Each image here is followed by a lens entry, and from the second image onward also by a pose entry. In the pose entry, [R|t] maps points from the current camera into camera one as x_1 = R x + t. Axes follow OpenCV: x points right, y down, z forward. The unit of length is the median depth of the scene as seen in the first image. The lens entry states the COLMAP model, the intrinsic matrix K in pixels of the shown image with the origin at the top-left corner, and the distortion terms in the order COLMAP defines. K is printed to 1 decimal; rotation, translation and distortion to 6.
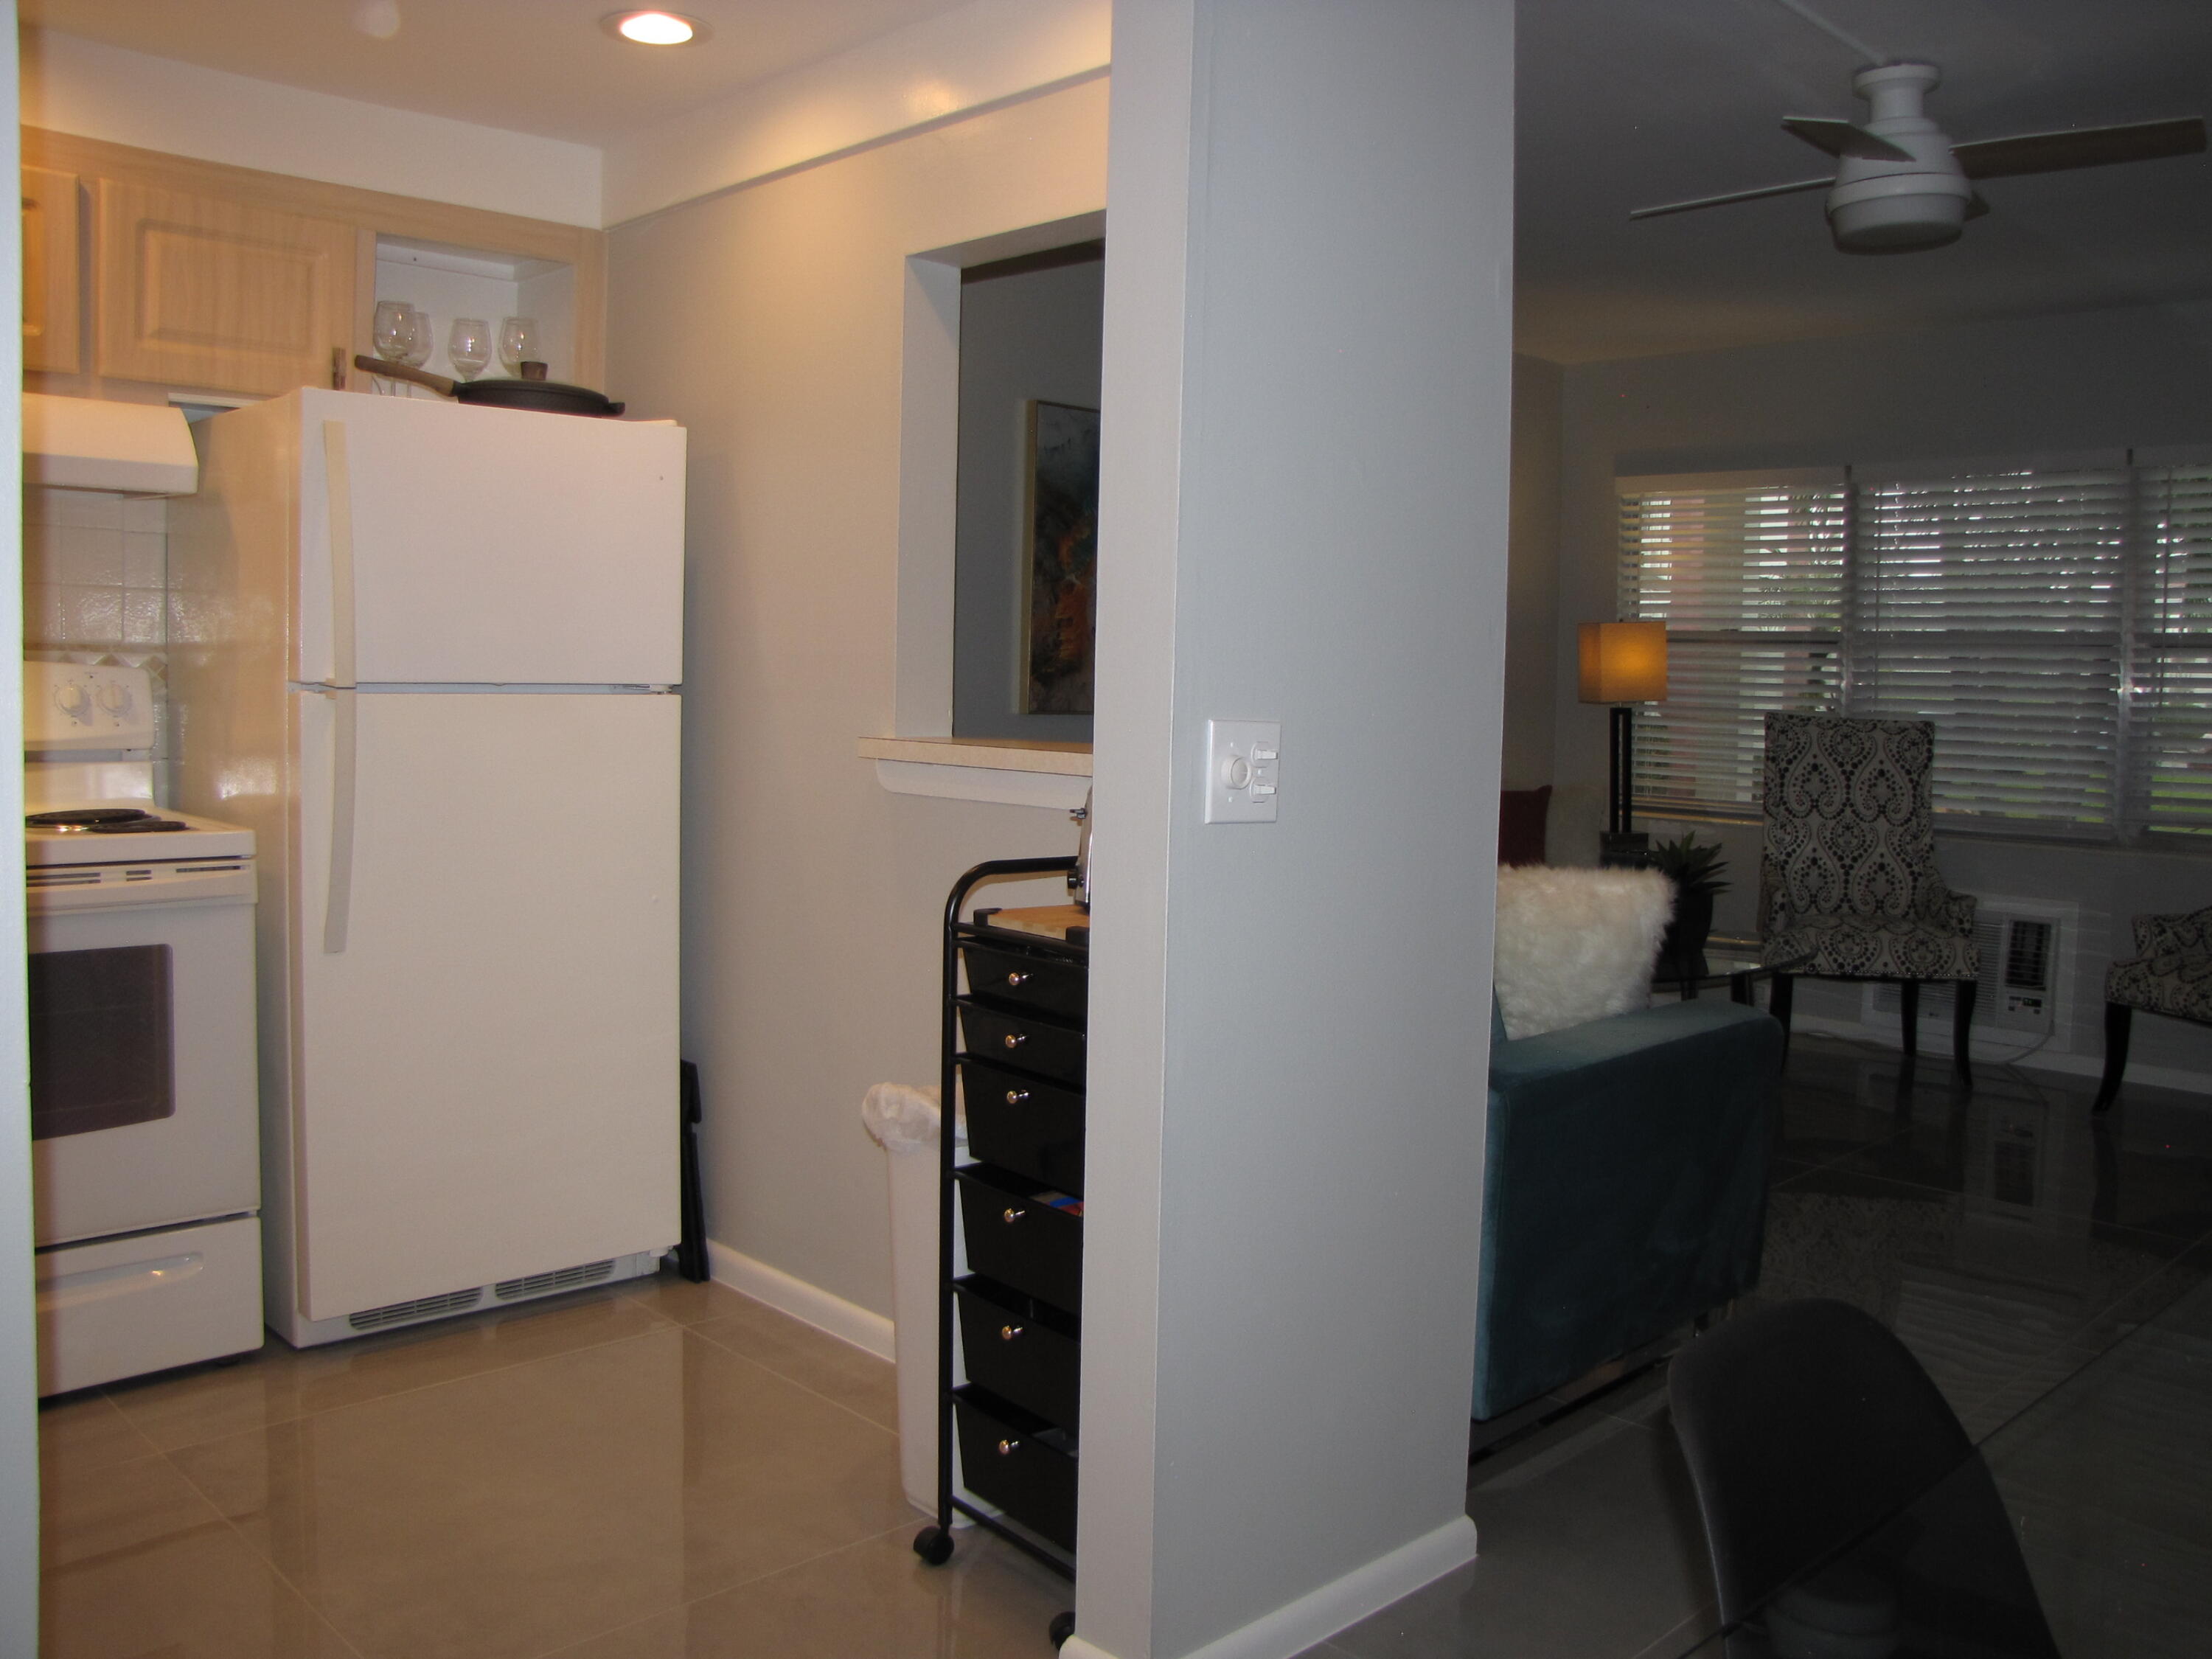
lens RADIAL K [[1864.7, 0, 1157.0], [0, 1864.7, 773.5], [0, 0, 1]] dist [-0.185905, 0.168711]
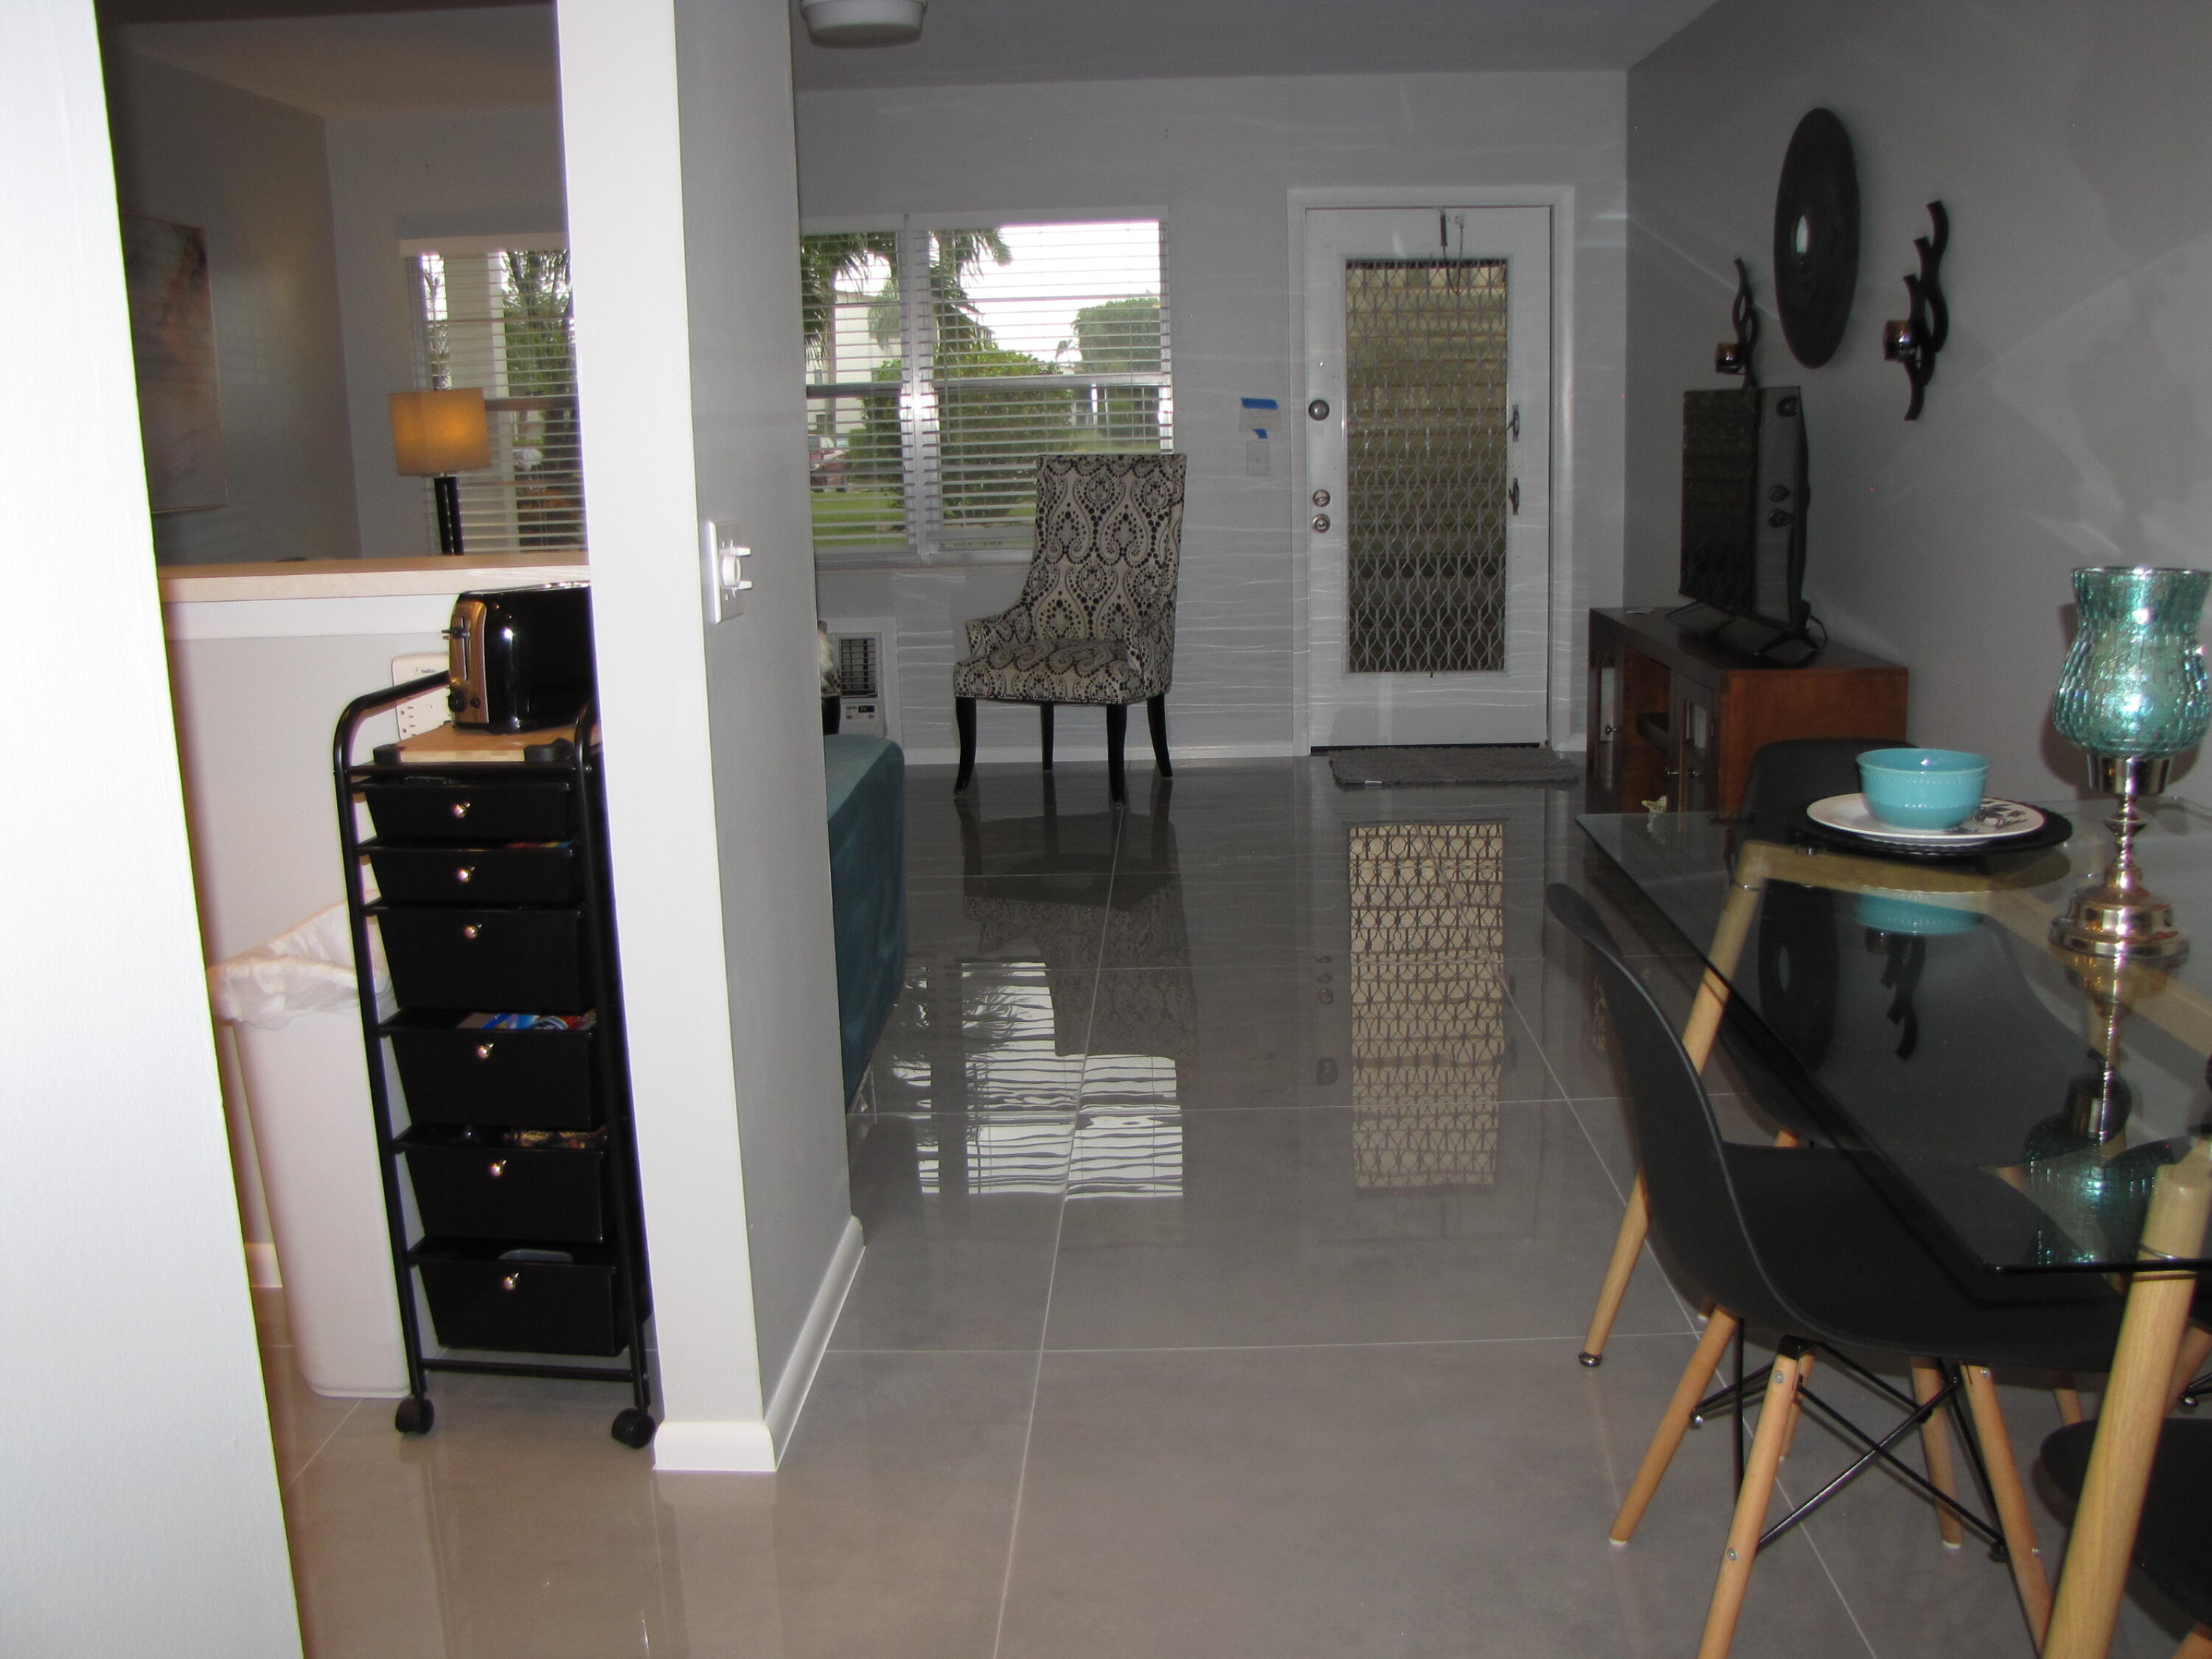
lens RADIAL K [[1864.7, 0, 1157.0], [0, 1864.7, 773.5], [0, 0, 1]] dist [-0.185905, 0.168711]
pose [[0.719437, -0.171342, 0.673091, -0.177500], [0.076700, 0.982766, 0.168191, -0.015454], [-0.690309, -0.069377, 0.720181, 0.029051]]
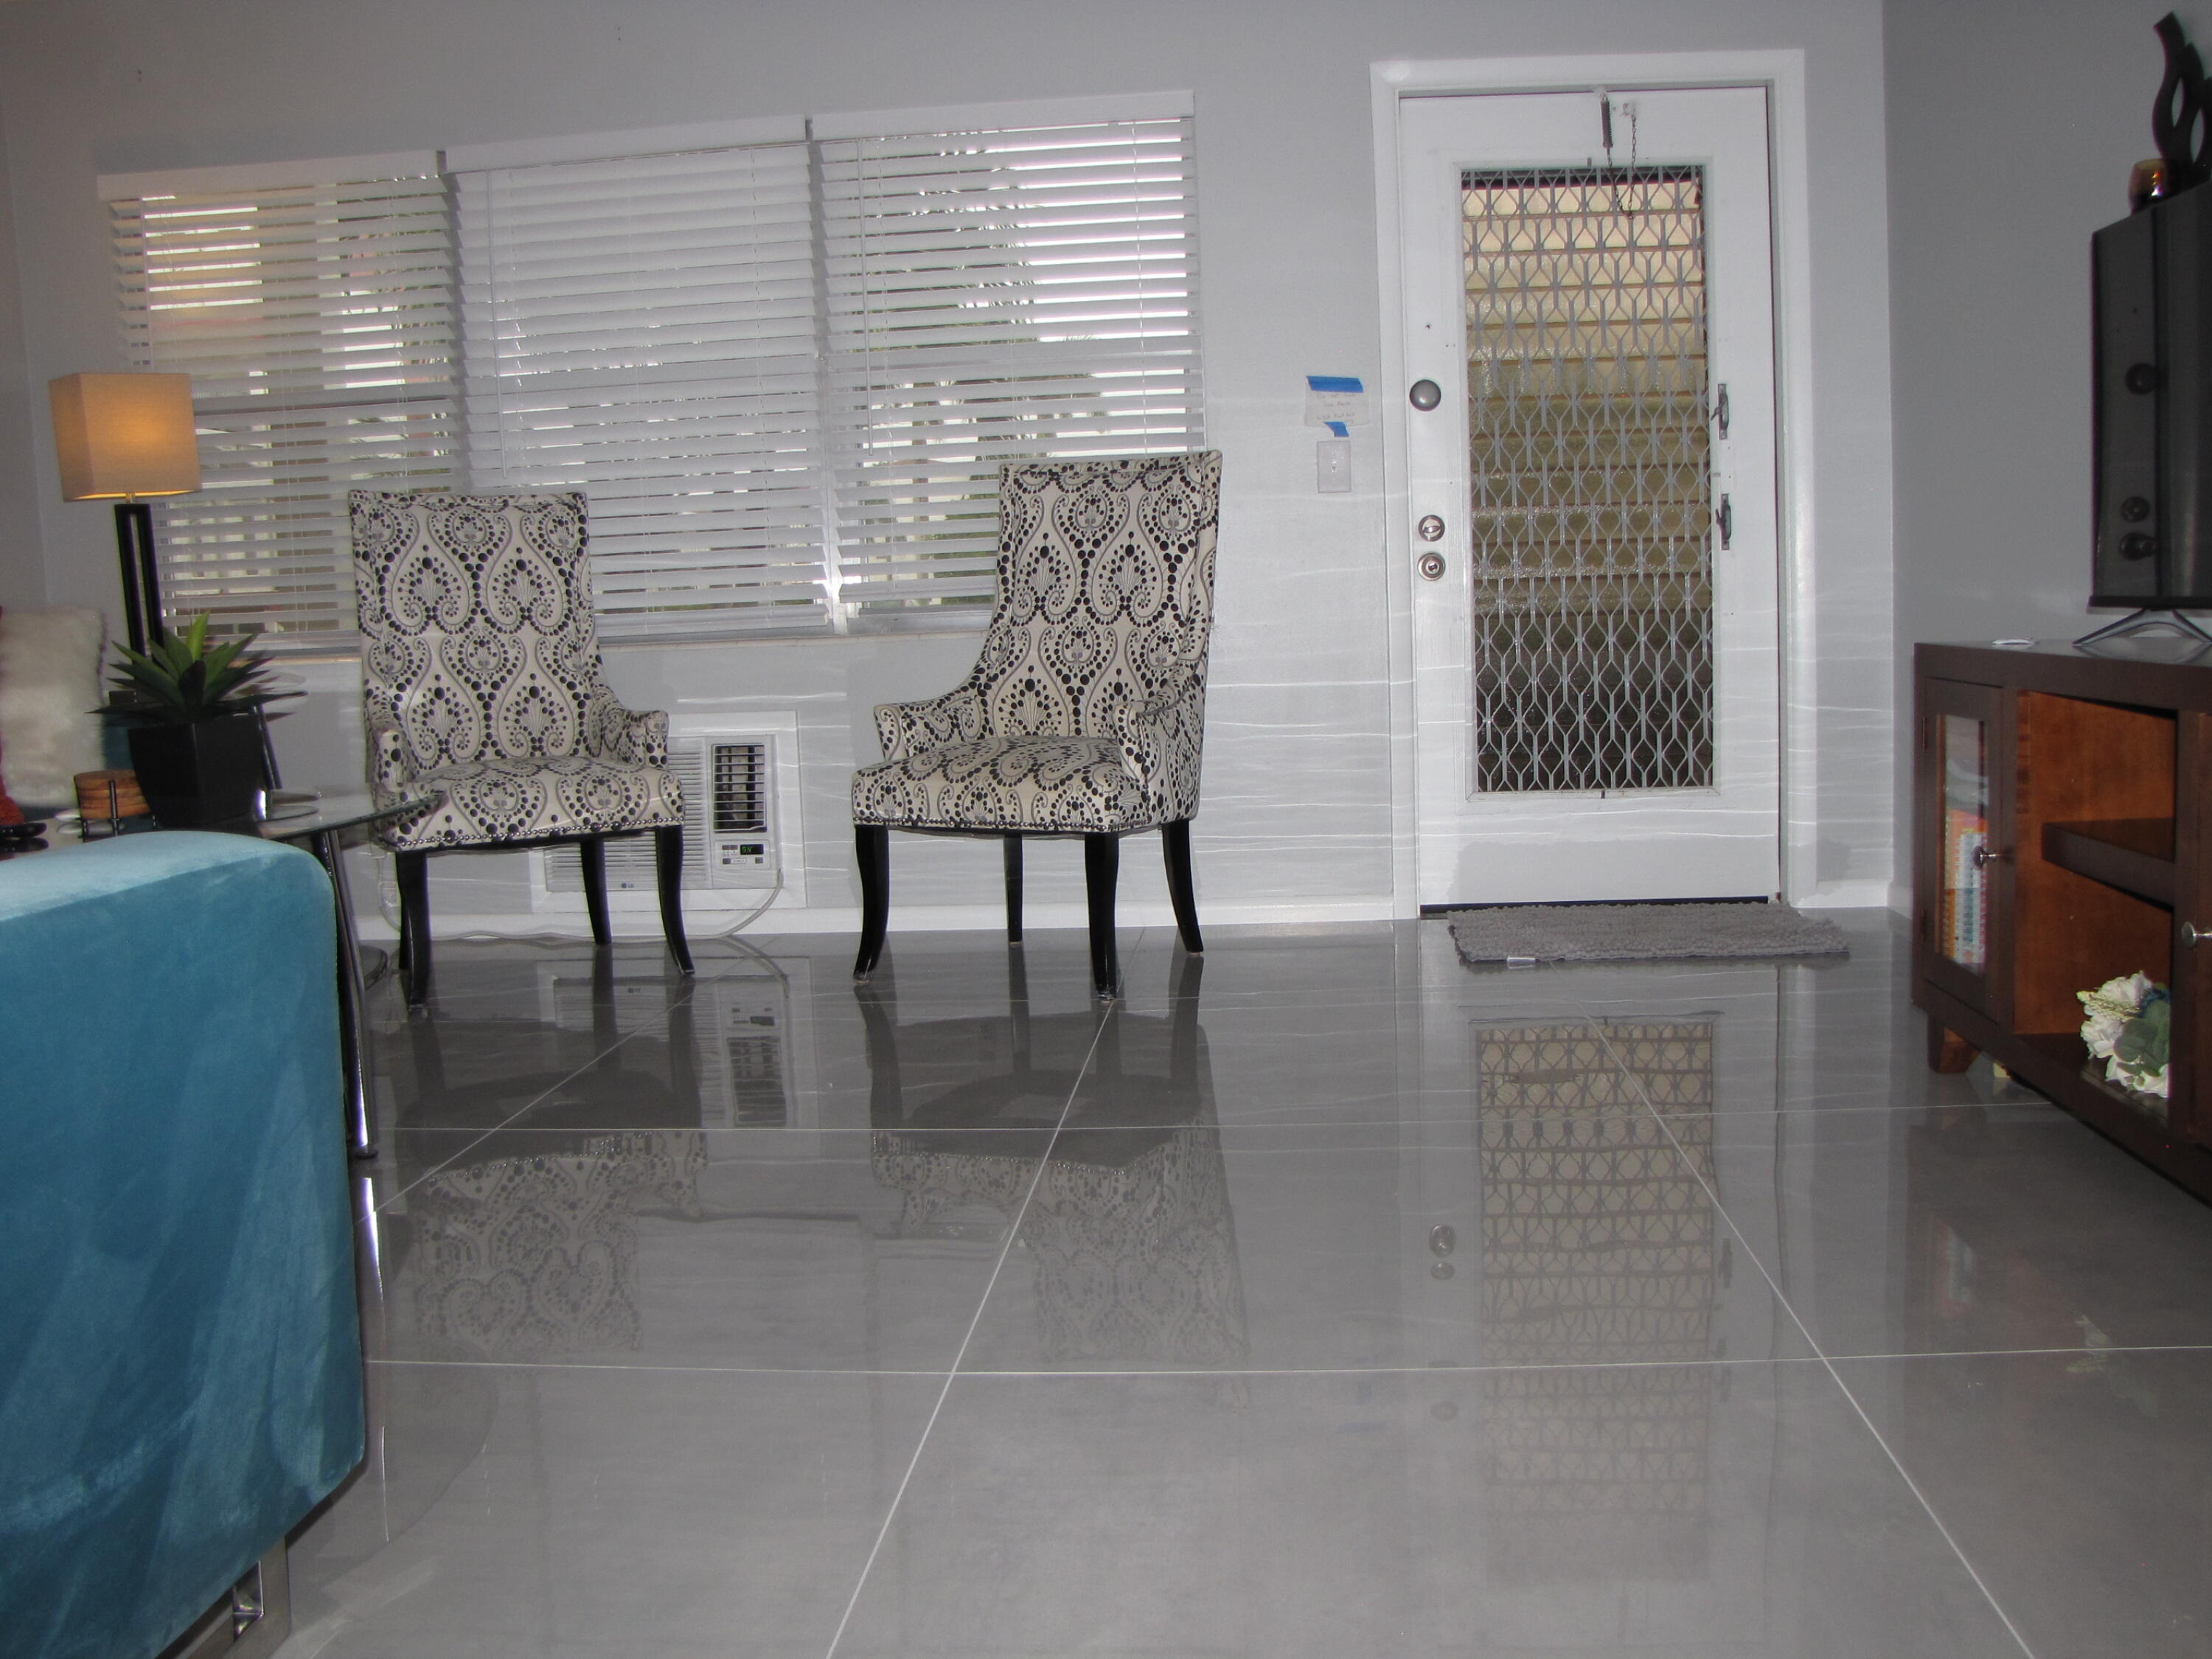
lens RADIAL K [[1864.7, 0, 1157.0], [0, 1864.7, 773.5], [0, 0, 1]] dist [-0.185905, 0.168711]
pose [[0.756058, -0.112289, 0.644801, 0.119546], [0.087420, 0.993671, 0.070539, 0.056264], [-0.648641, 0.003036, 0.761089, 0.300048]]
